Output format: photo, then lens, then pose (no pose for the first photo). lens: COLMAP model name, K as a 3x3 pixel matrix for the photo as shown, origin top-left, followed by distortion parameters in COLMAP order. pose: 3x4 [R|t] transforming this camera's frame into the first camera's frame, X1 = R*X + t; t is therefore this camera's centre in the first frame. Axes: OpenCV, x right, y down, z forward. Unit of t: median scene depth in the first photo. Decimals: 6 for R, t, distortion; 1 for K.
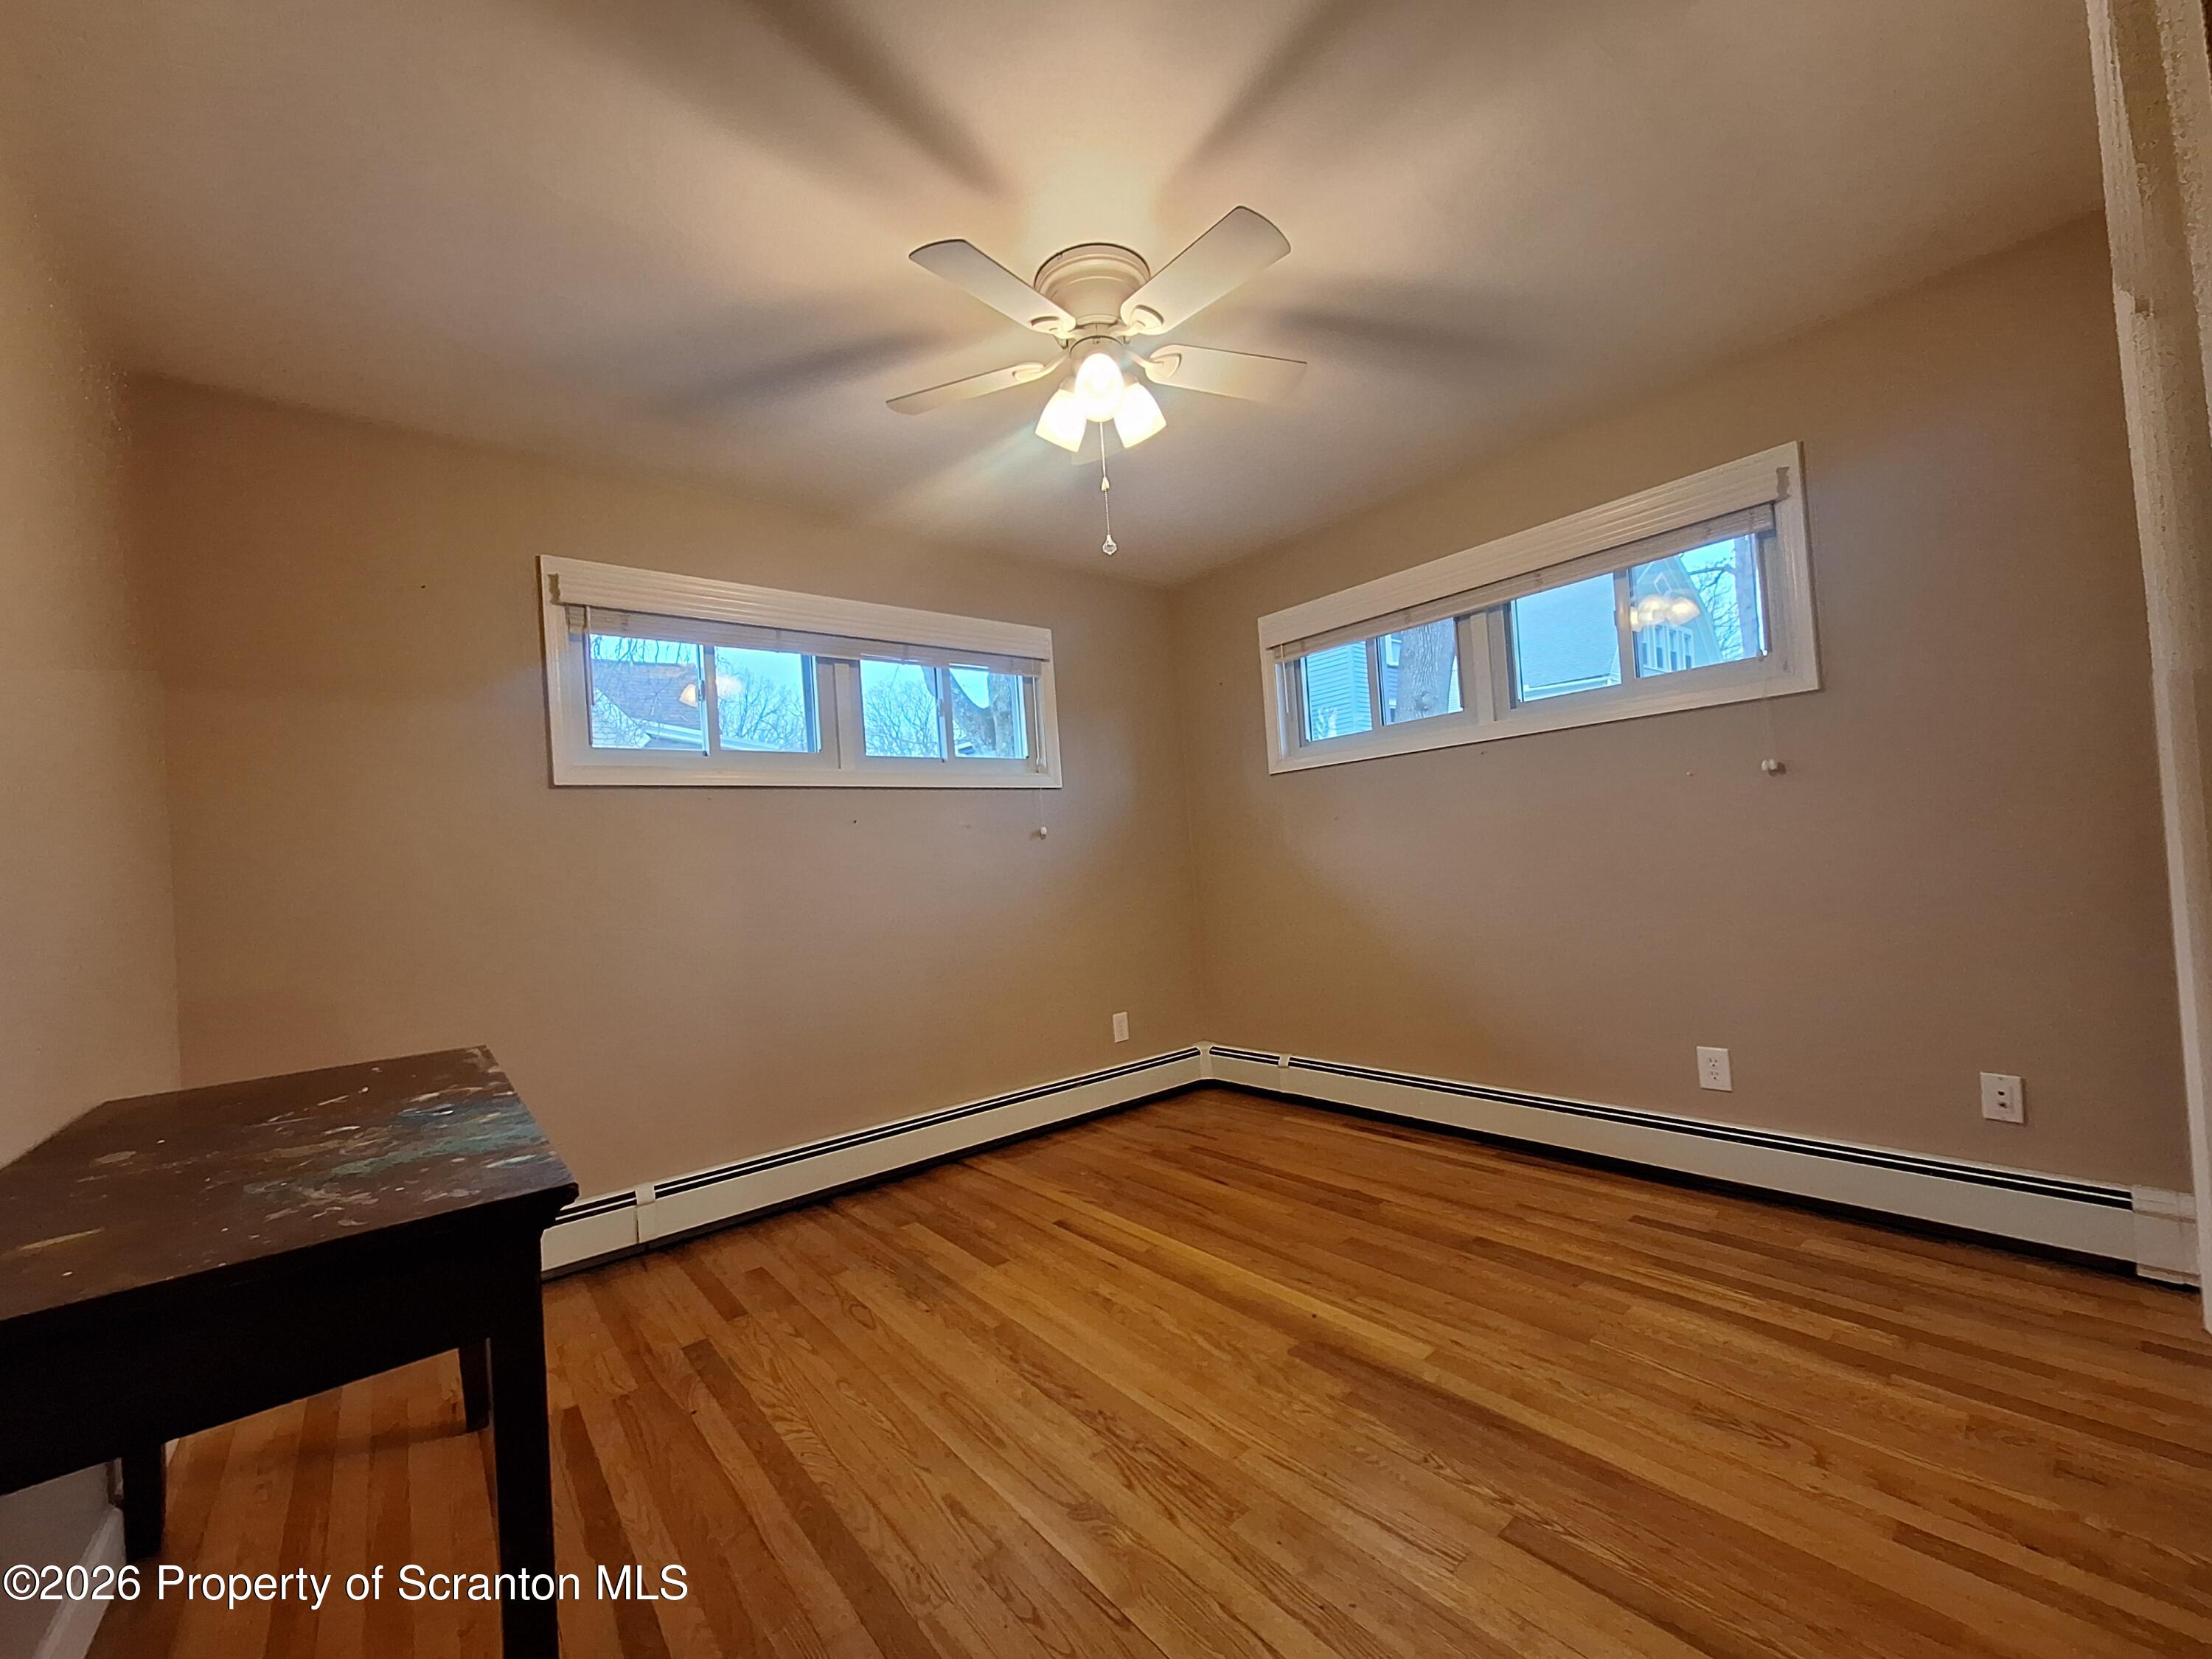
lens RADIAL K [[878.5, 0, 1107.0], [0, 878.5, 838.3], [0, 0, 1]] dist [-0.000215, -0.000031]
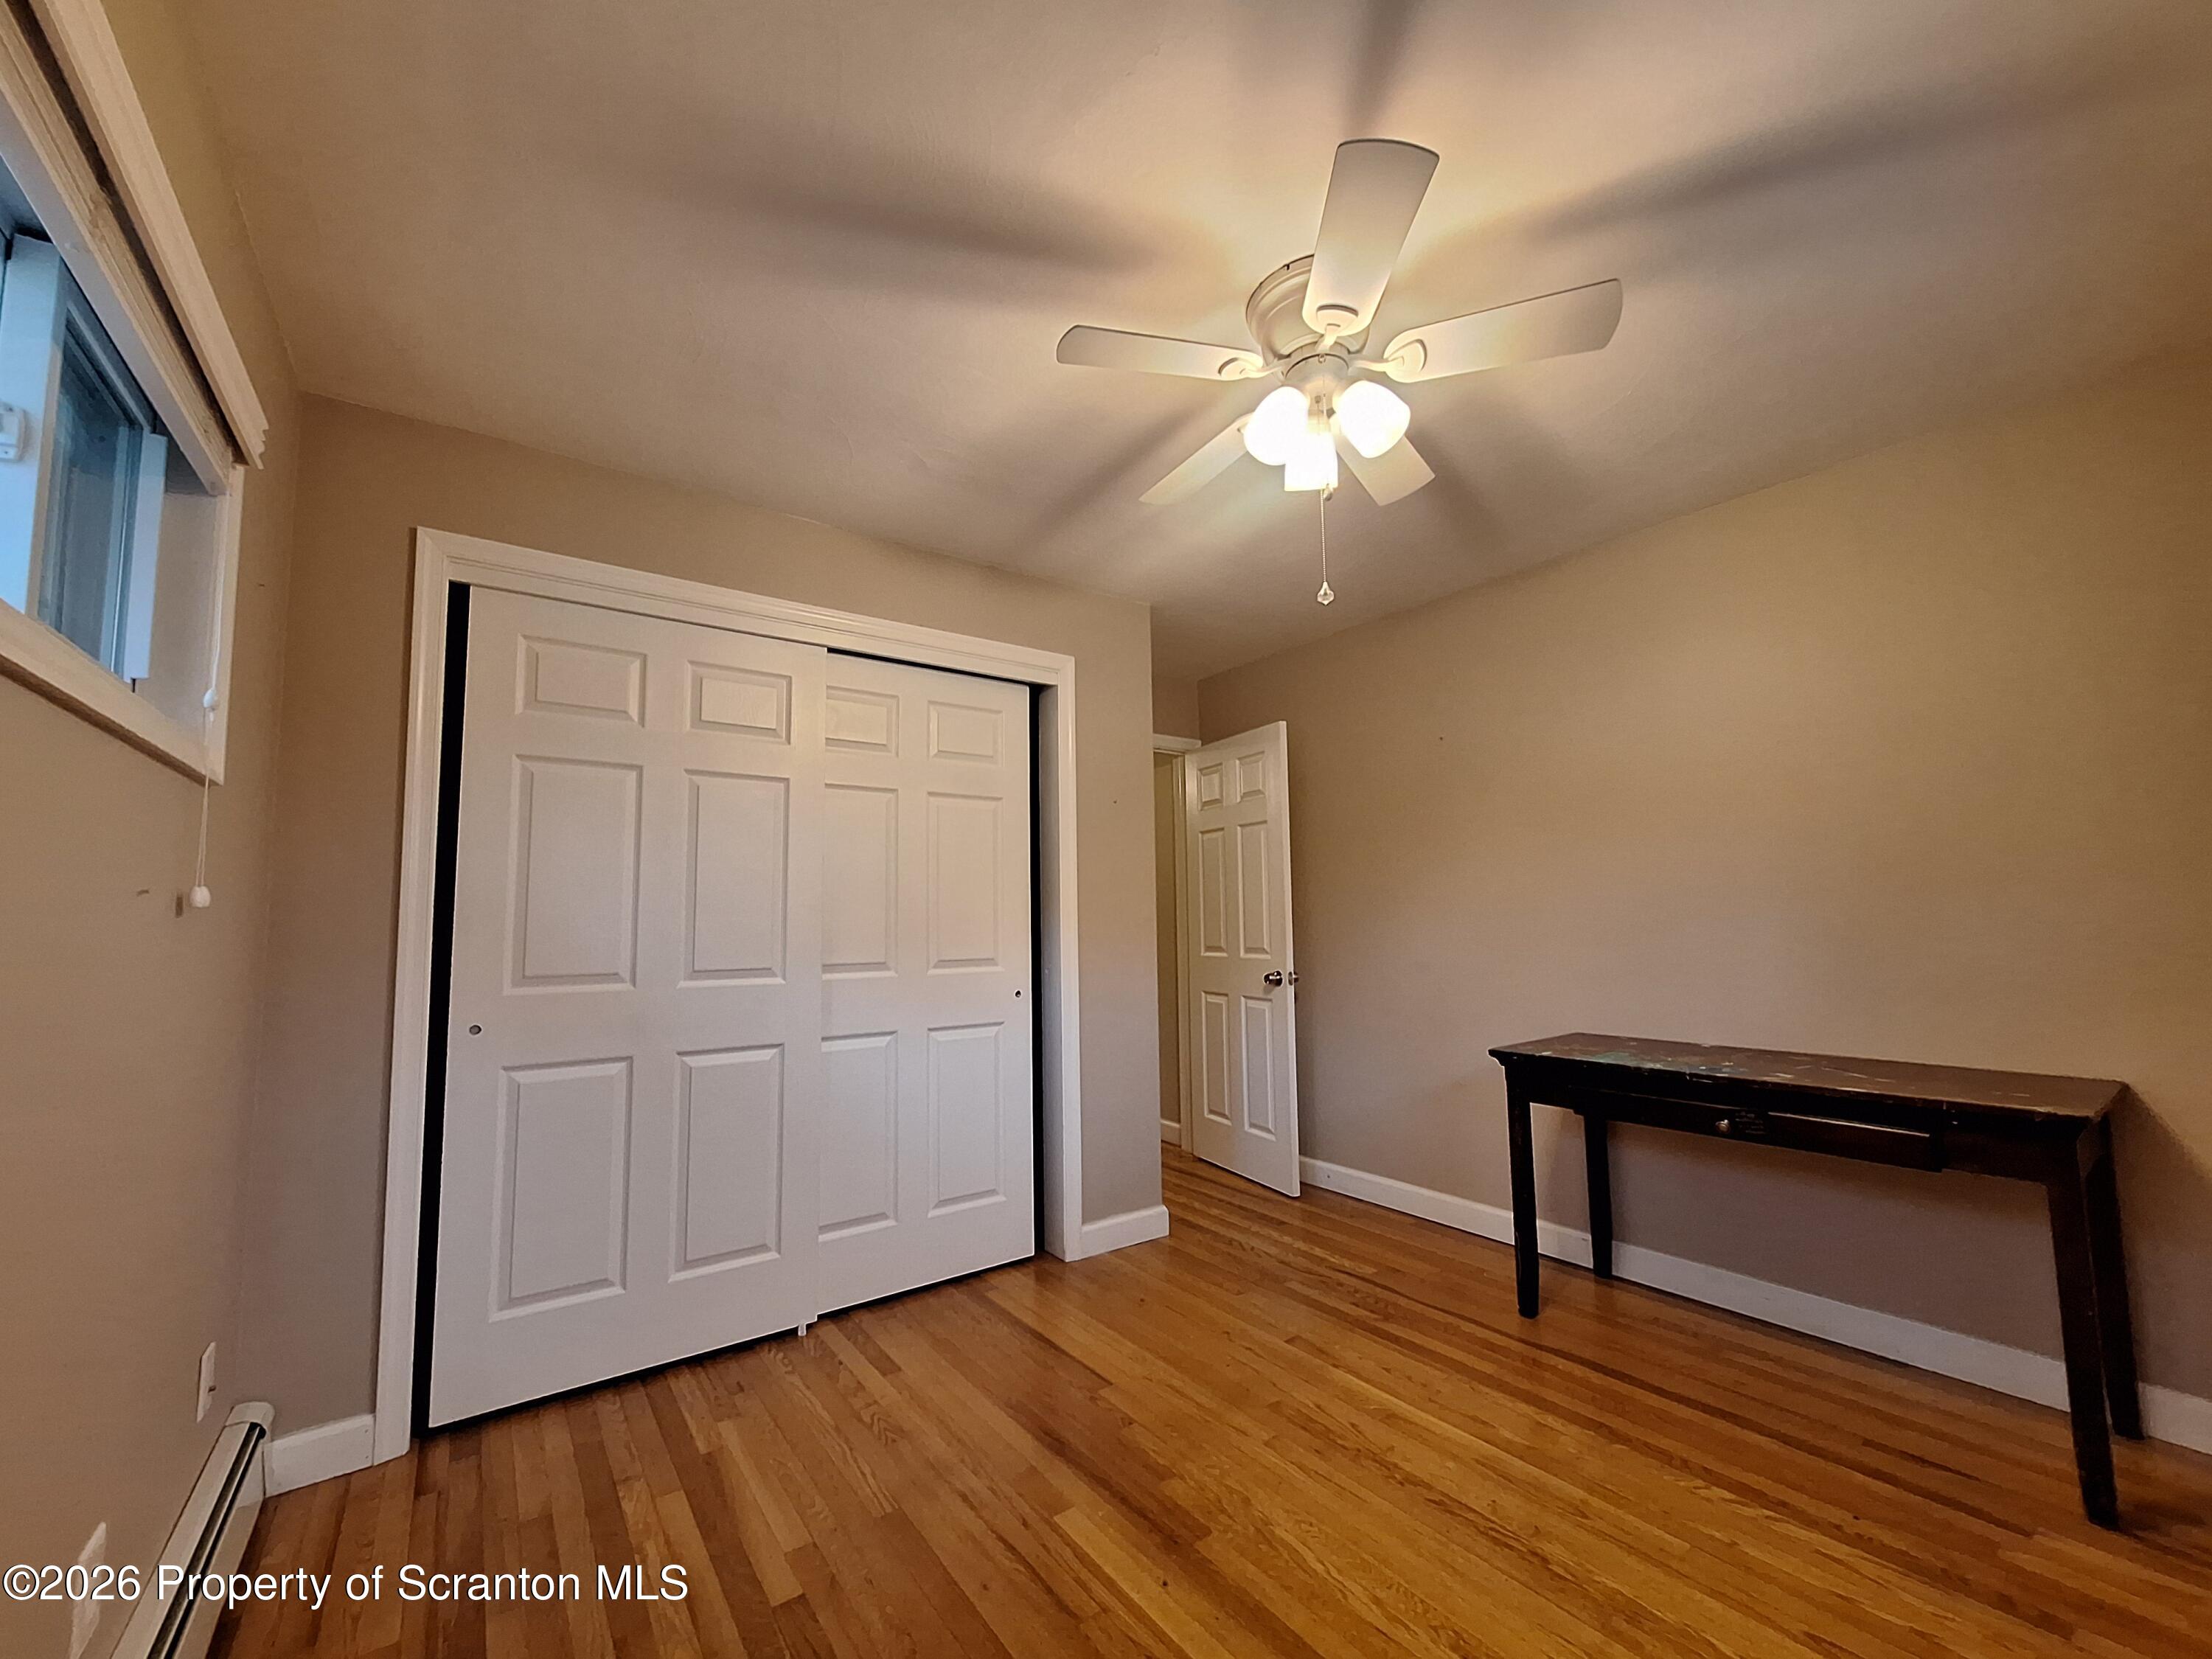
lens RADIAL K [[878.5, 0, 1104.9], [0, 878.5, 842.8], [0, 0, 1]] dist [-0.000215, -0.000031]
pose [[-0.995056, 0.086007, 0.049655, 0.226540], [0.078795, 0.988057, -0.132416, 0.005796], [-0.060451, -0.127849, -0.989950, 2.144602]]
